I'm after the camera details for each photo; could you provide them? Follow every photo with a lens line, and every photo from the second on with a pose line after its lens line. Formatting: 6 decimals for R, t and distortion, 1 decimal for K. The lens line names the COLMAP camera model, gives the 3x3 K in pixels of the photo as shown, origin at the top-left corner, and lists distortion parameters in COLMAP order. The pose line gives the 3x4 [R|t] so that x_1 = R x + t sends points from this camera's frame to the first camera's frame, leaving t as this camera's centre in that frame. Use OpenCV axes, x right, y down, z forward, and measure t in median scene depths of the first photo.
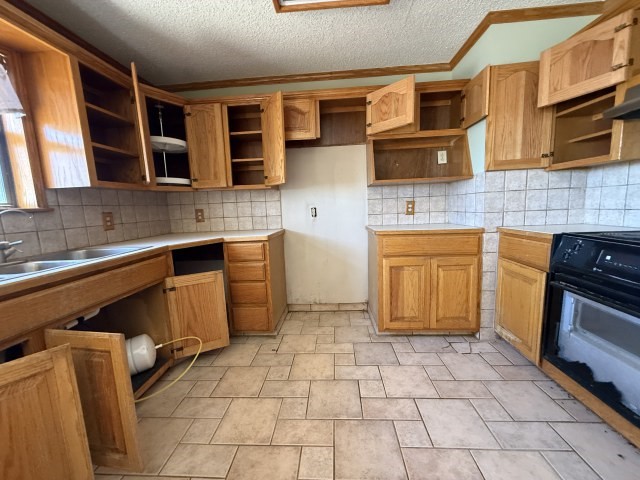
lens RADIAL K [[255.9, 0, 320.5], [0, 255.9, 239.4], [0, 0, 1]] dist [0.000536, -0.000028]
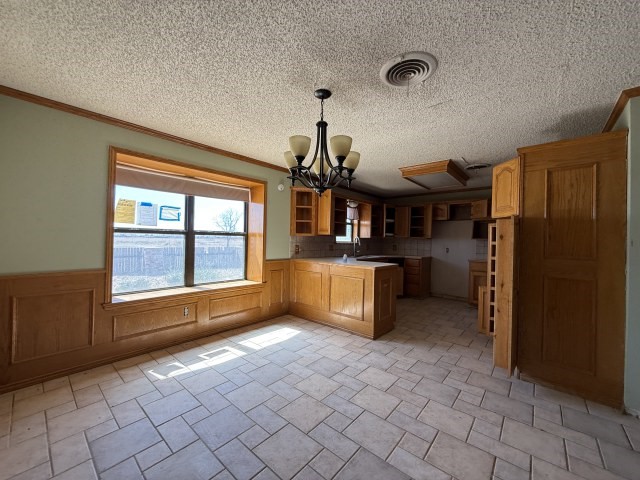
lens RADIAL K [[255.9, 0, 319.0], [0, 255.9, 240.4], [0, 0, 1]] dist [0.000536, -0.000028]
pose [[0.789579, 0.058279, -0.610875, 0.512382], [-0.133039, 0.988061, -0.077693, 0.145738], [0.599054, 0.142615, 0.787906, -1.596496]]
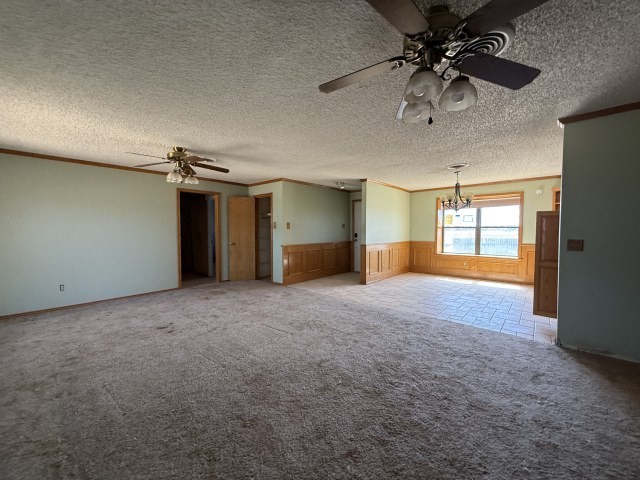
lens RADIAL K [[255.9, 0, 318.6], [0, 255.9, 240.9], [0, 0, 1]] dist [0.000536, -0.000028]
pose [[-0.616508, 0.076649, -0.783609, 2.505214], [-0.077524, 0.984505, 0.157292, -0.090493], [0.783523, 0.157720, -0.601013, -0.476774]]
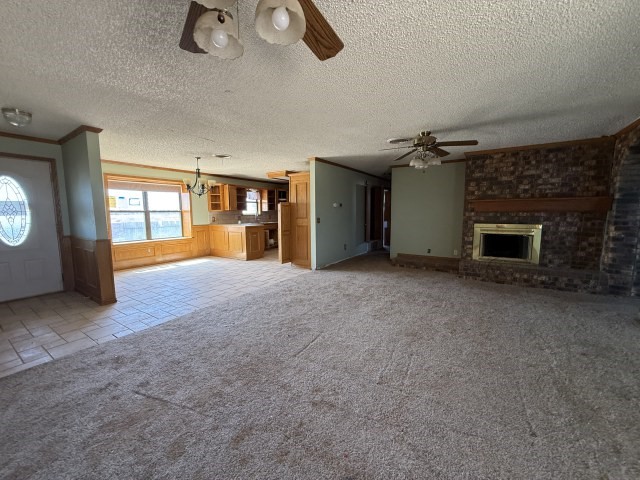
lens RADIAL K [[255.9, 0, 317.5], [0, 255.9, 239.2], [0, 0, 1]] dist [0.000536, -0.000028]
pose [[0.862811, 0.090129, -0.497428, 2.107569], [-0.096673, 0.995236, 0.012644, 0.173046], [0.496198, 0.037178, 0.867413, -2.405250]]
